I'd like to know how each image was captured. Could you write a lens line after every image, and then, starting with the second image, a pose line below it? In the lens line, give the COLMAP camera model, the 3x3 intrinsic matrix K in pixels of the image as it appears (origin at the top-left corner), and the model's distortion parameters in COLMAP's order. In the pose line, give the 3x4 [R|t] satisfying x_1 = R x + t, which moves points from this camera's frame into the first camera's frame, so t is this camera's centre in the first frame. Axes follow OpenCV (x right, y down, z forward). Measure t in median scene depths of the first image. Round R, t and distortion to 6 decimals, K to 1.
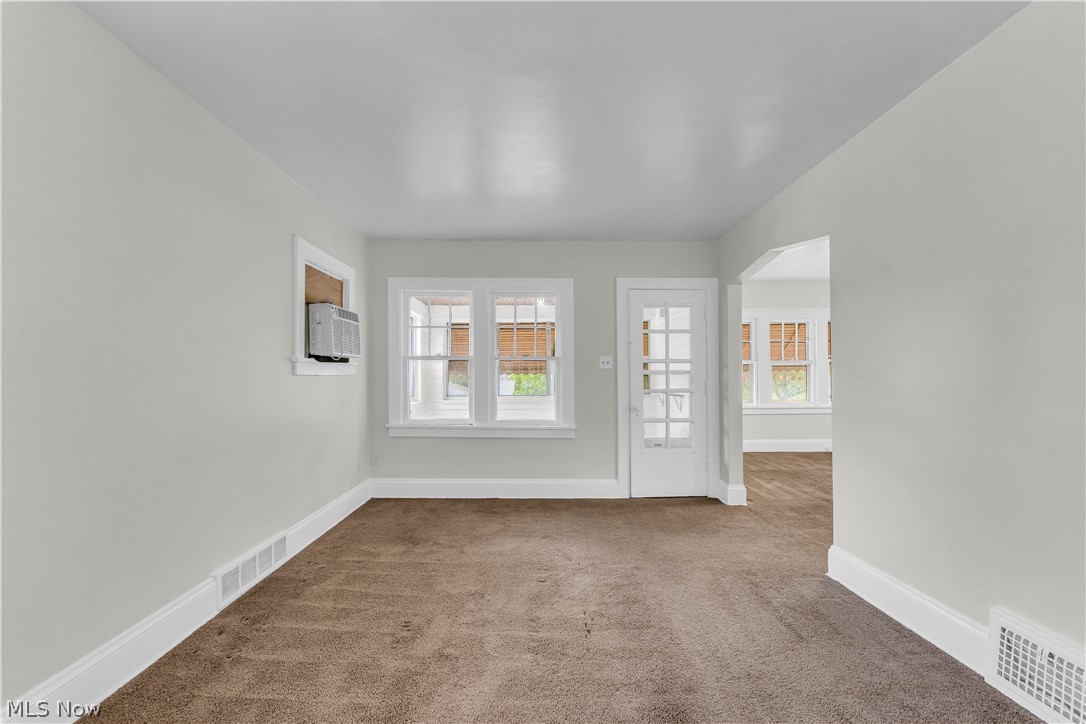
lens RADIAL K [[432.8, 0, 537.9], [0, 432.8, 367.7], [0, 0, 1]] dist [-0.000262, 0.000054]
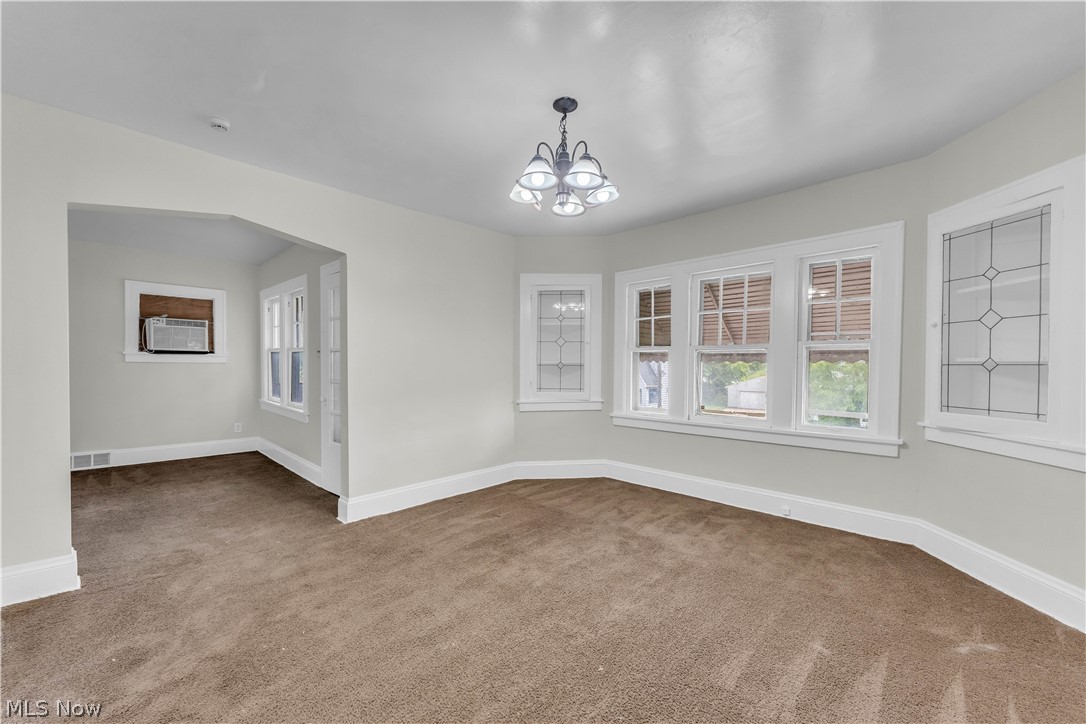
lens RADIAL K [[432.8, 0, 537.9], [0, 432.8, 367.7], [0, 0, 1]] dist [-0.000262, 0.000054]
pose [[0.716948, 0.013742, -0.696991, 1.399552], [0.000103, 0.999804, 0.019819, 0.003738], [0.697127, -0.014281, 0.716806, 0.708109]]
